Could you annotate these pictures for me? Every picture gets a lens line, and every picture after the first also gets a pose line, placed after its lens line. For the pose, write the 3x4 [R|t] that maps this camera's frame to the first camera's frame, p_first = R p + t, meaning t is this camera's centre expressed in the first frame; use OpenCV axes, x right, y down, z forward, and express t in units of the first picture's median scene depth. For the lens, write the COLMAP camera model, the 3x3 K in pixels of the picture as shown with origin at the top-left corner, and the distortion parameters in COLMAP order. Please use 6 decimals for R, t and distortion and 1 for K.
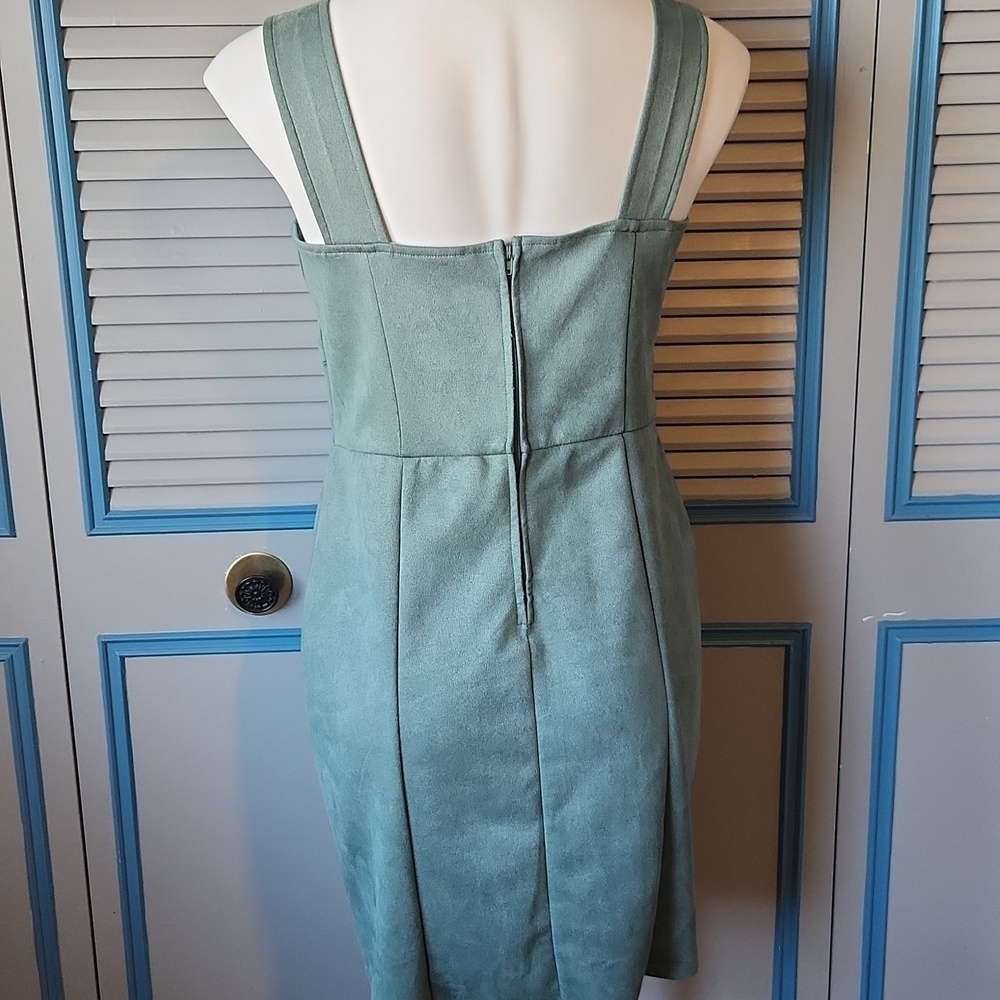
lens RADIAL K [[1497.6, 0, 559.3], [0, 1497.6, 499.6], [0, 0, 1]] dist [0.100509, -0.138235]
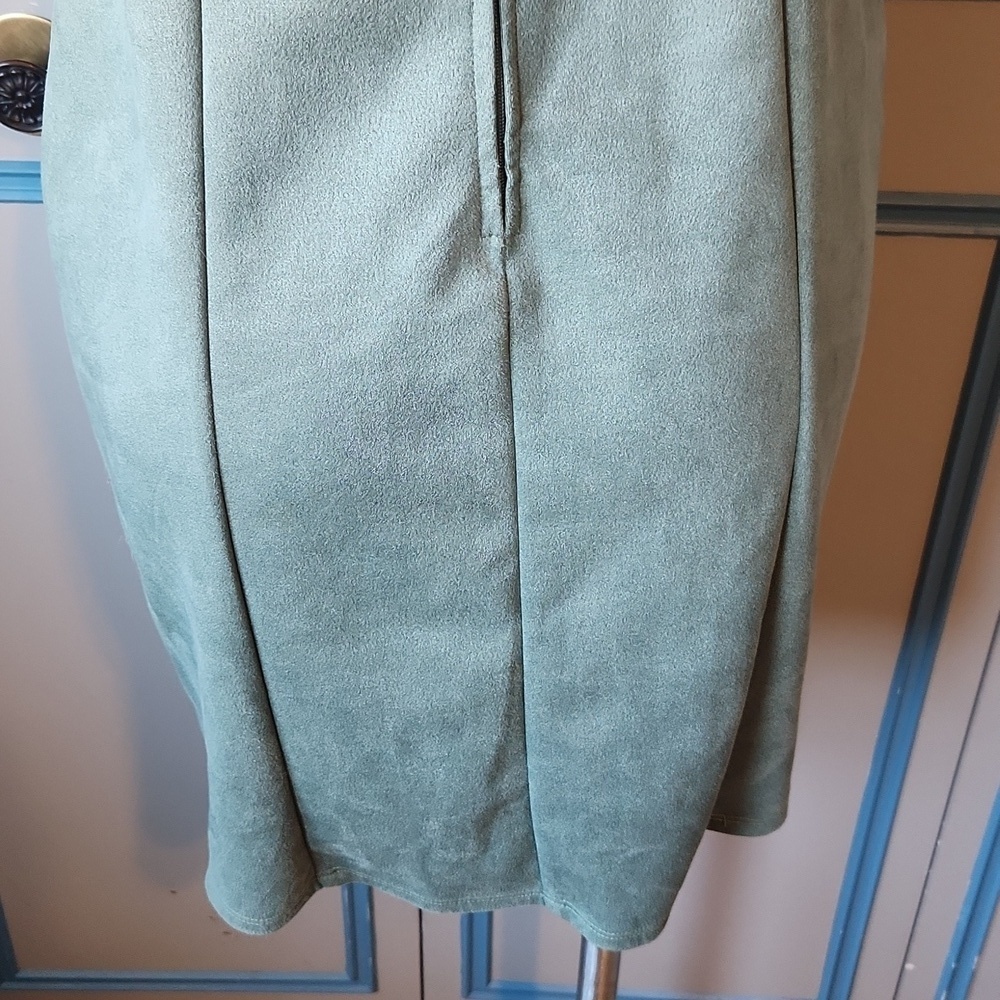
lens RADIAL K [[1470.6, 0, 490.6], [0, 1470.6, 500.2], [0, 0, 1]] dist [0.072822, -0.119883]
pose [[0.995496, 0.070803, -0.063039, 0.007170], [-0.043961, 0.933928, 0.354747, 0.003485], [0.083991, -0.350378, 0.932835, 0.582856]]
